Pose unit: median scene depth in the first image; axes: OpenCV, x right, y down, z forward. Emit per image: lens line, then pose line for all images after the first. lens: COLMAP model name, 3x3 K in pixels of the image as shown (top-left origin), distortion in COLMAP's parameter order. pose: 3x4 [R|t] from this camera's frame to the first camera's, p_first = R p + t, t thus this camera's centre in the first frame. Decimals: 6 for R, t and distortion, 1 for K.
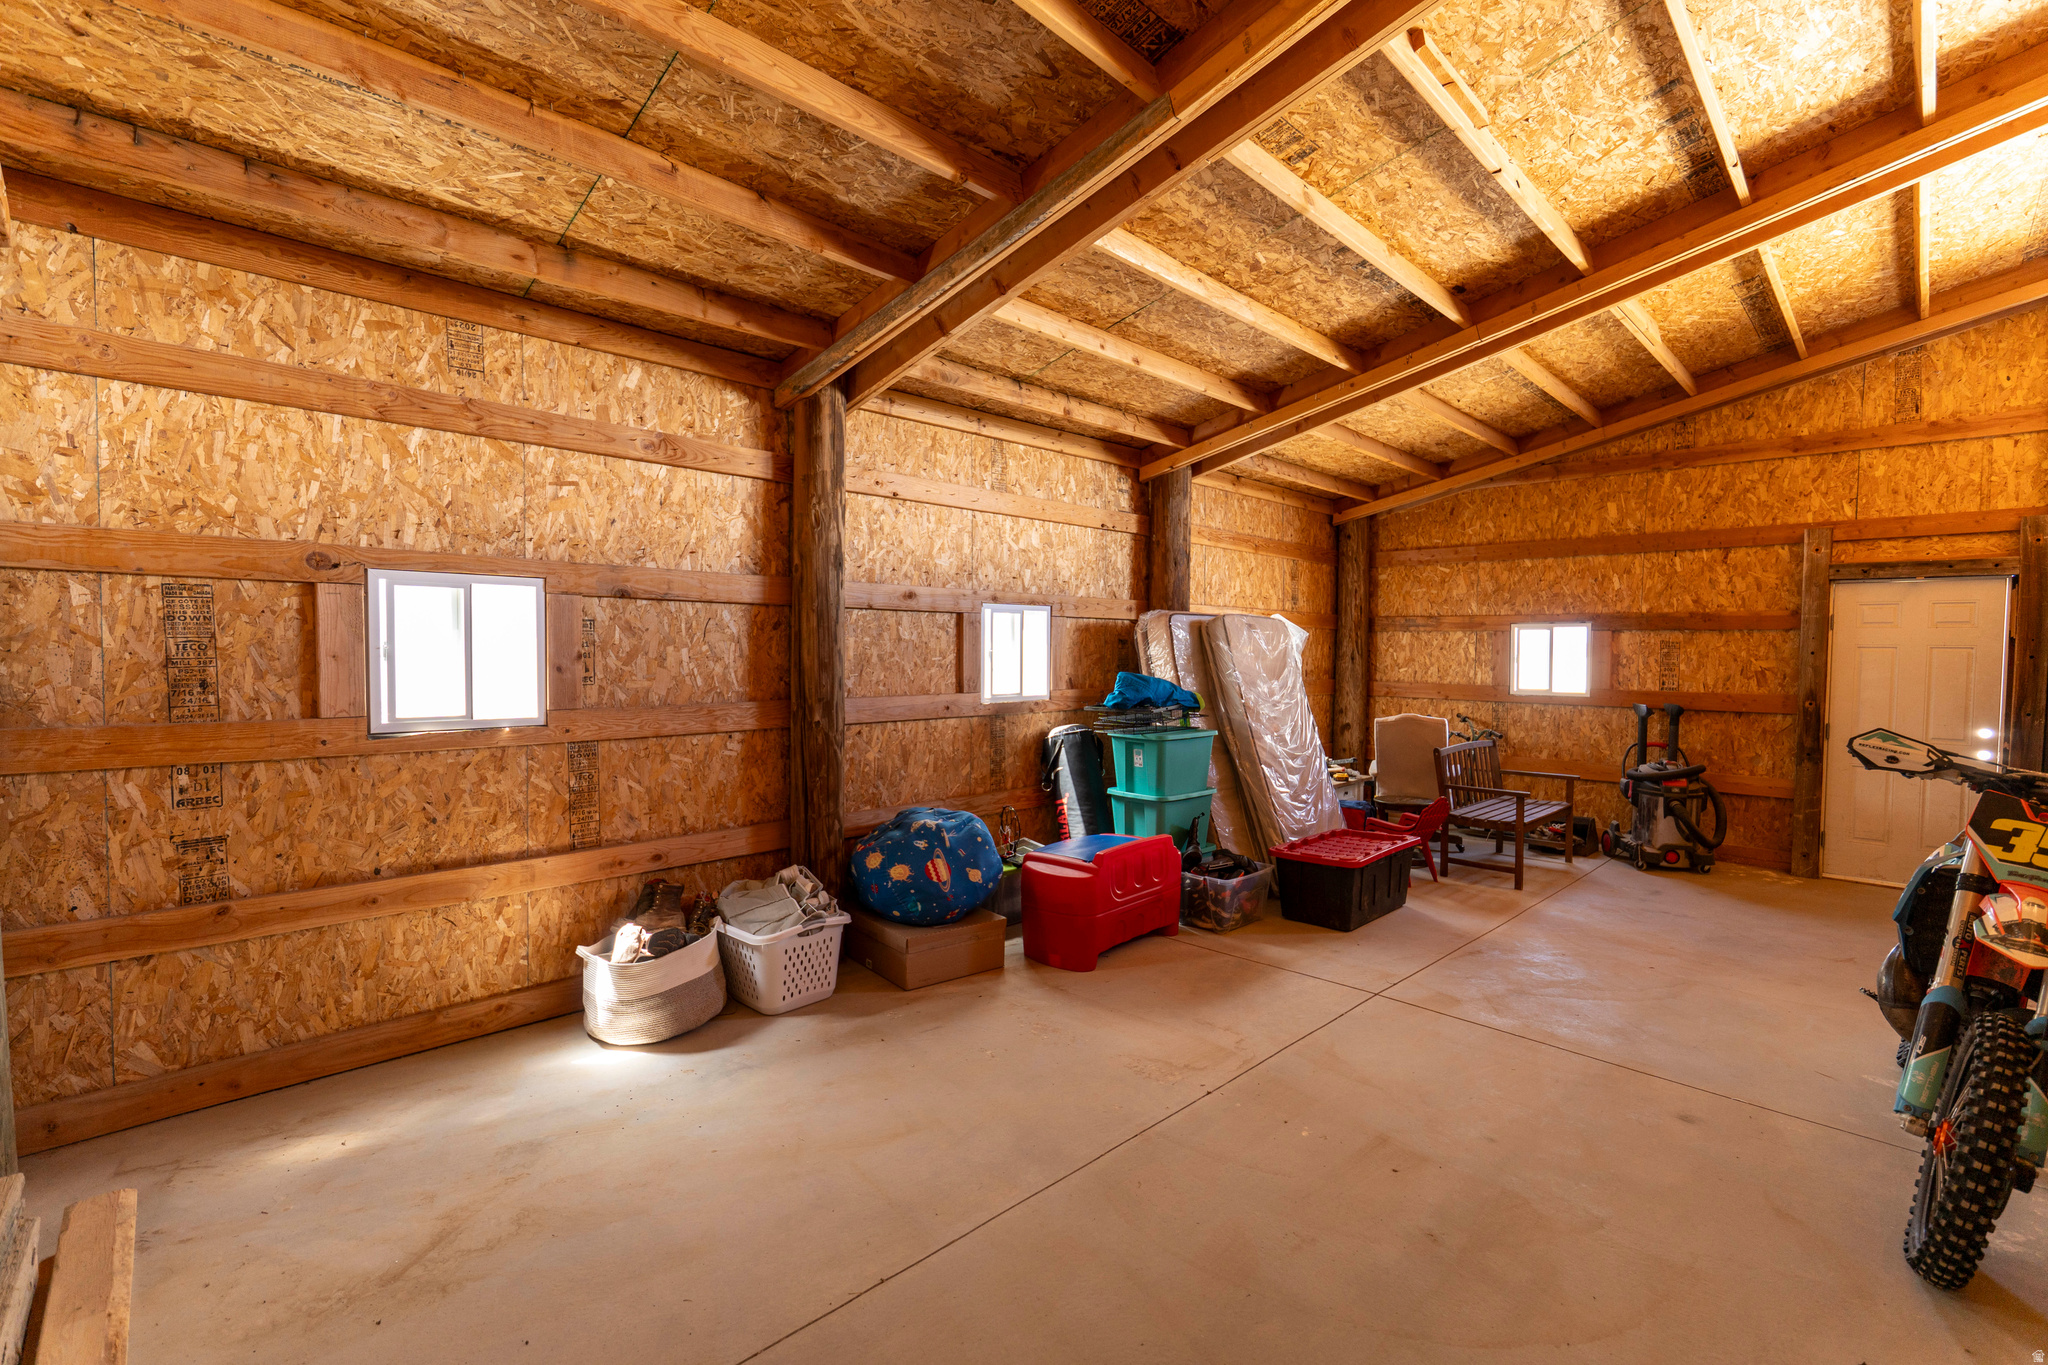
lens RADIAL K [[912.2, 0, 1019.7], [0, 912.2, 681.7], [0, 0, 1]] dist [-0.001838, 0.001002]
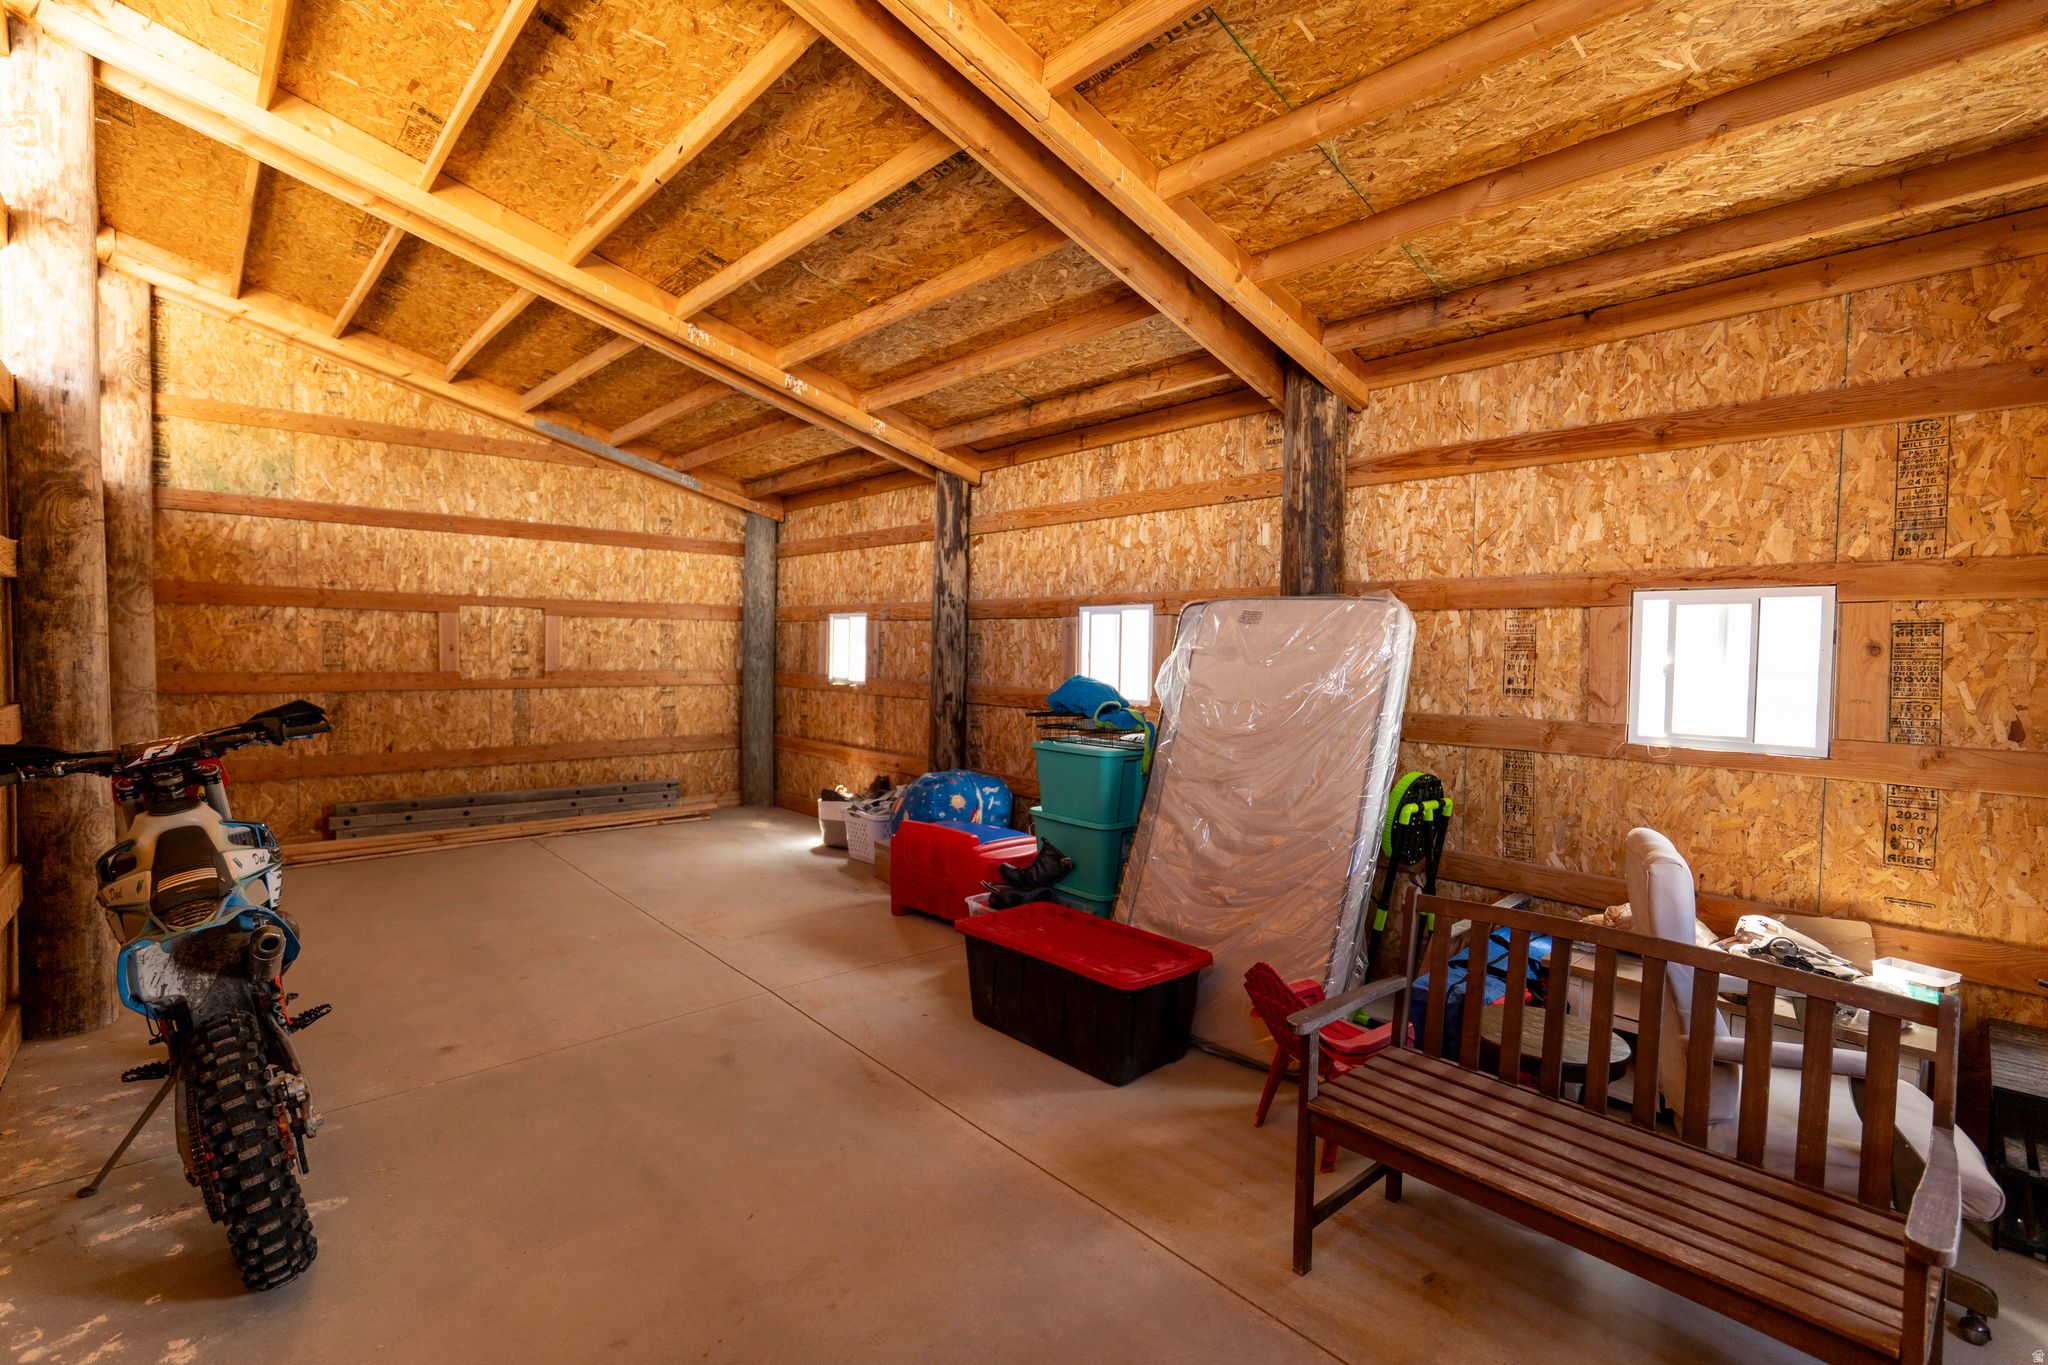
lens RADIAL K [[912.2, 0, 1020.0], [0, 912.2, 684.7], [0, 0, 1]] dist [-0.001838, 0.001002]
pose [[-0.041746, 0.029710, -0.998686, 1.325176], [-0.054818, 0.997984, 0.031980, -0.033285], [0.997623, 0.056081, -0.040033, 1.261241]]
